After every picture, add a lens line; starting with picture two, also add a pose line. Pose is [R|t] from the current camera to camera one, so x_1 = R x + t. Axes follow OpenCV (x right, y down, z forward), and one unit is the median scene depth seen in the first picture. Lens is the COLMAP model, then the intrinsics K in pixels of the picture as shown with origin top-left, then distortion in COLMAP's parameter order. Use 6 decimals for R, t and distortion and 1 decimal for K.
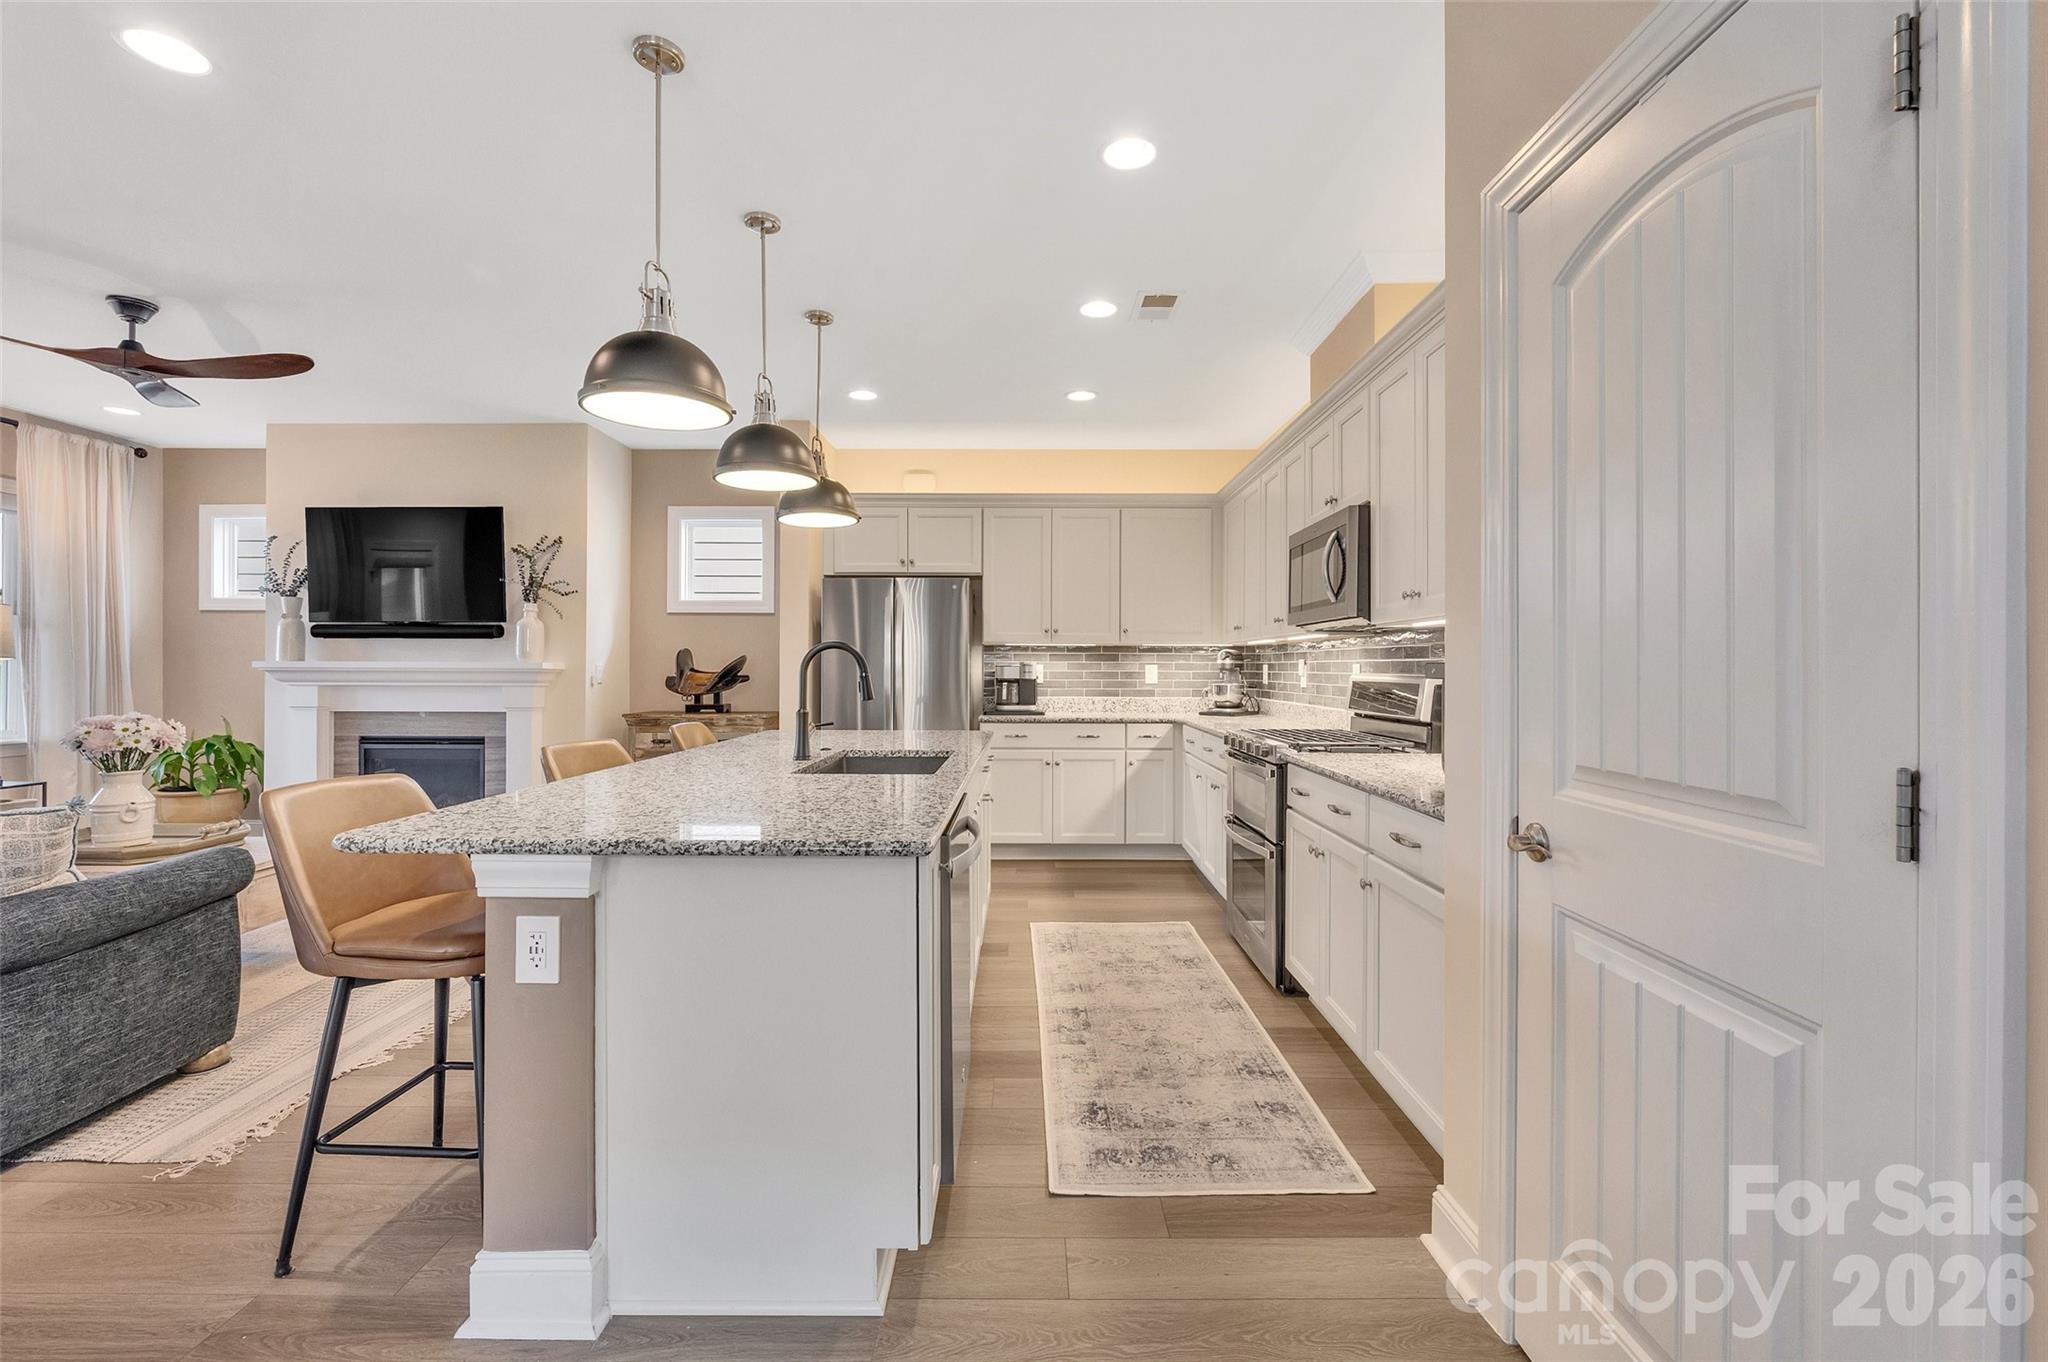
lens RADIAL K [[841.3, 0, 1030.6], [0, 841.3, 675.2], [0, 0, 1]] dist [-0.000375, -0.000020]
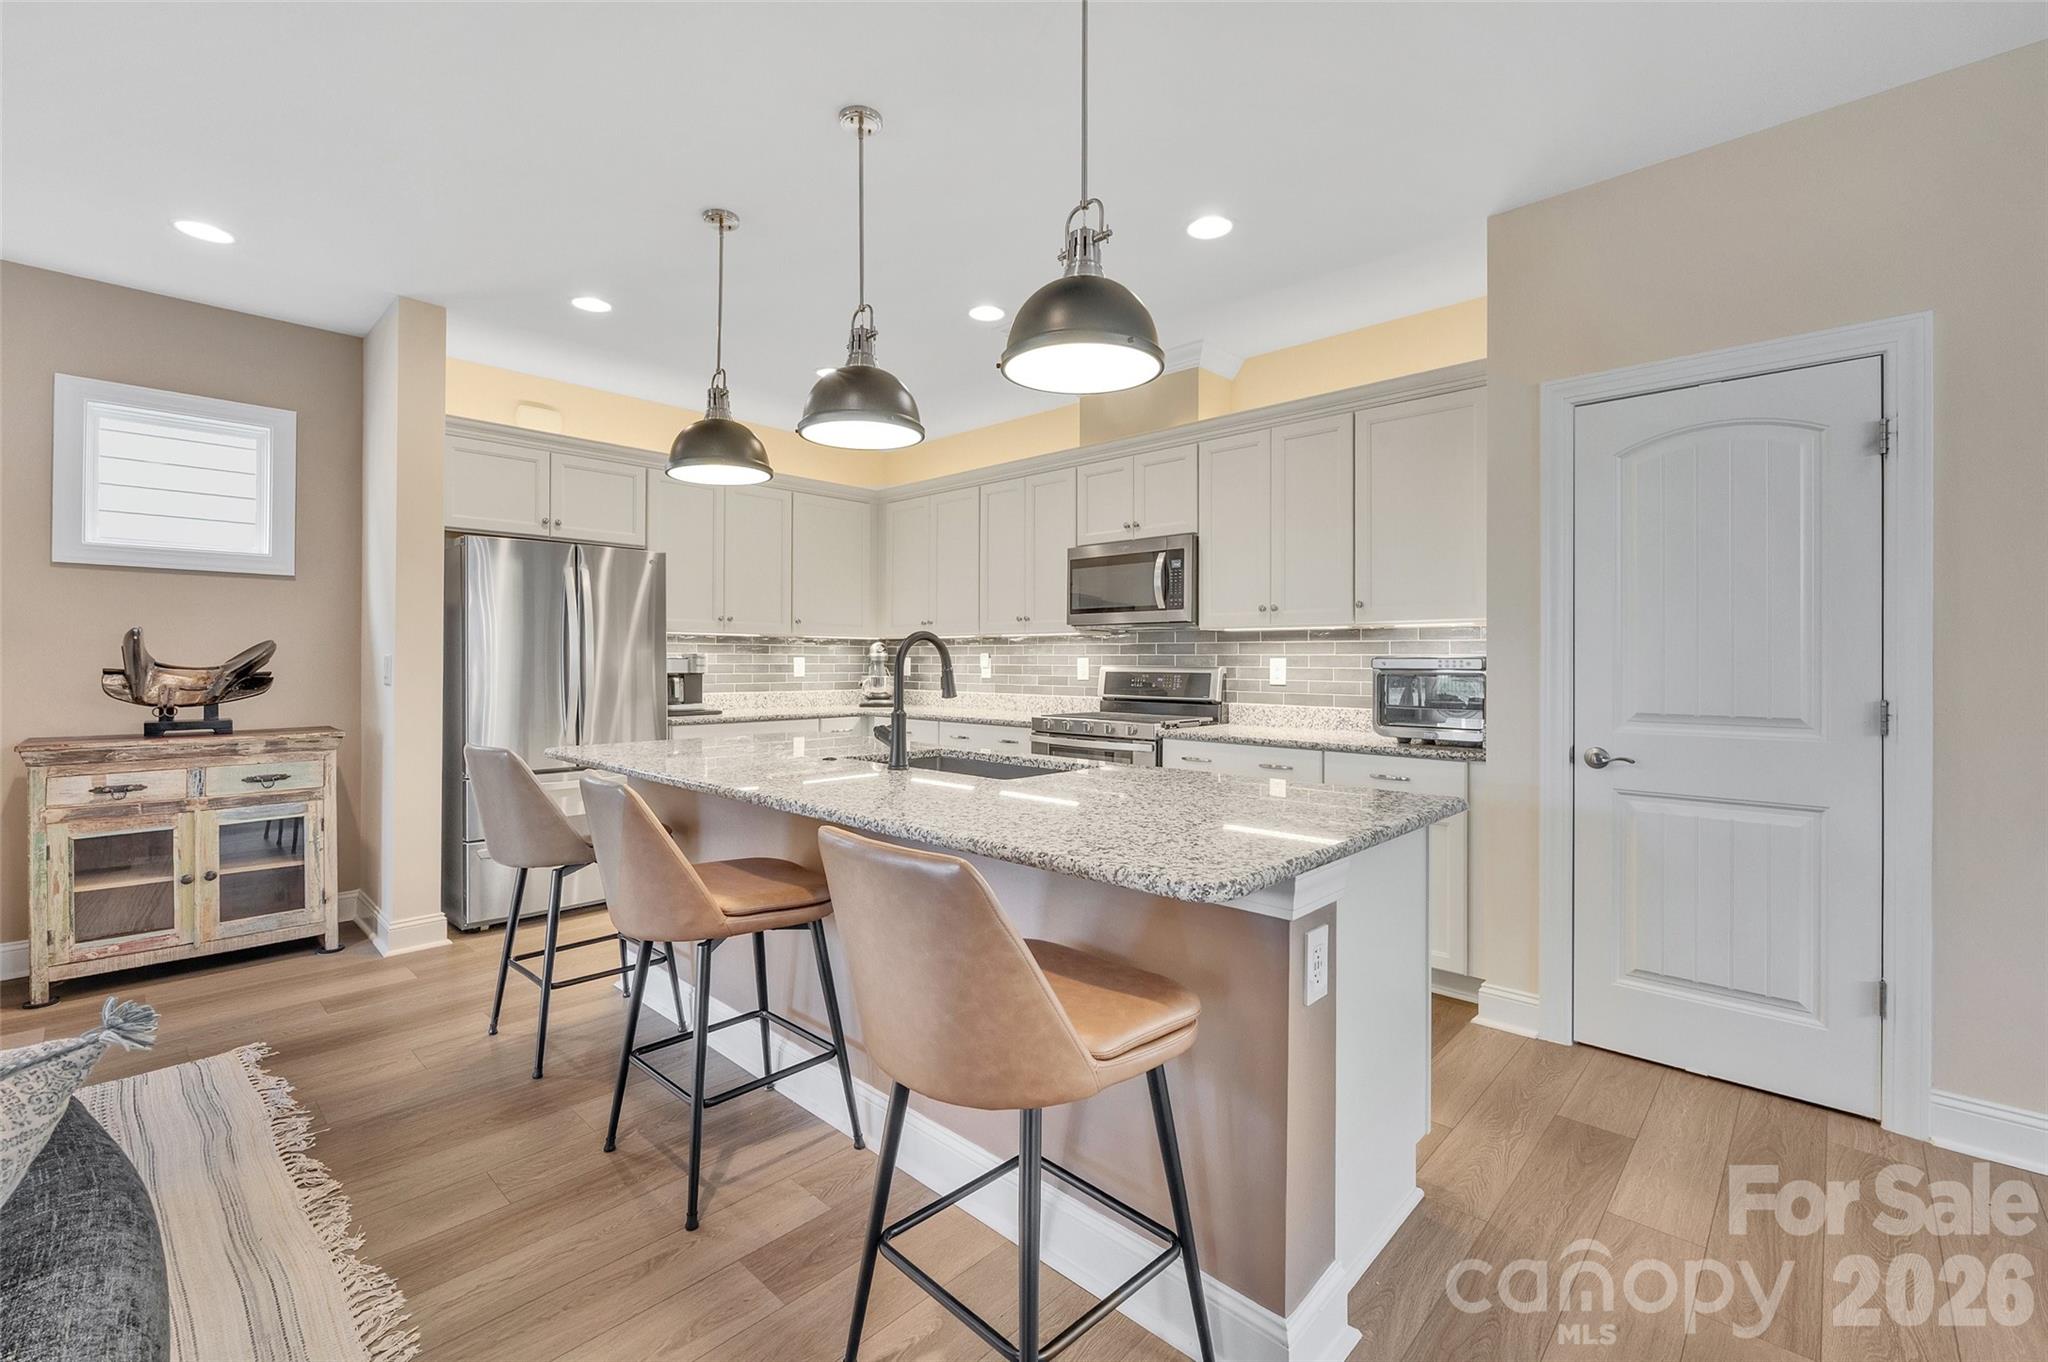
lens RADIAL K [[860.0, 0, 1018.9], [0, 860.0, 656.8], [0, 0, 1]] dist [-0.000328, -0.000022]
pose [[0.693752, 0.003864, 0.720204, -0.410911], [0.005292, 0.999931, -0.010463, -0.001409], [-0.720194, 0.011071, 0.693684, 0.146151]]
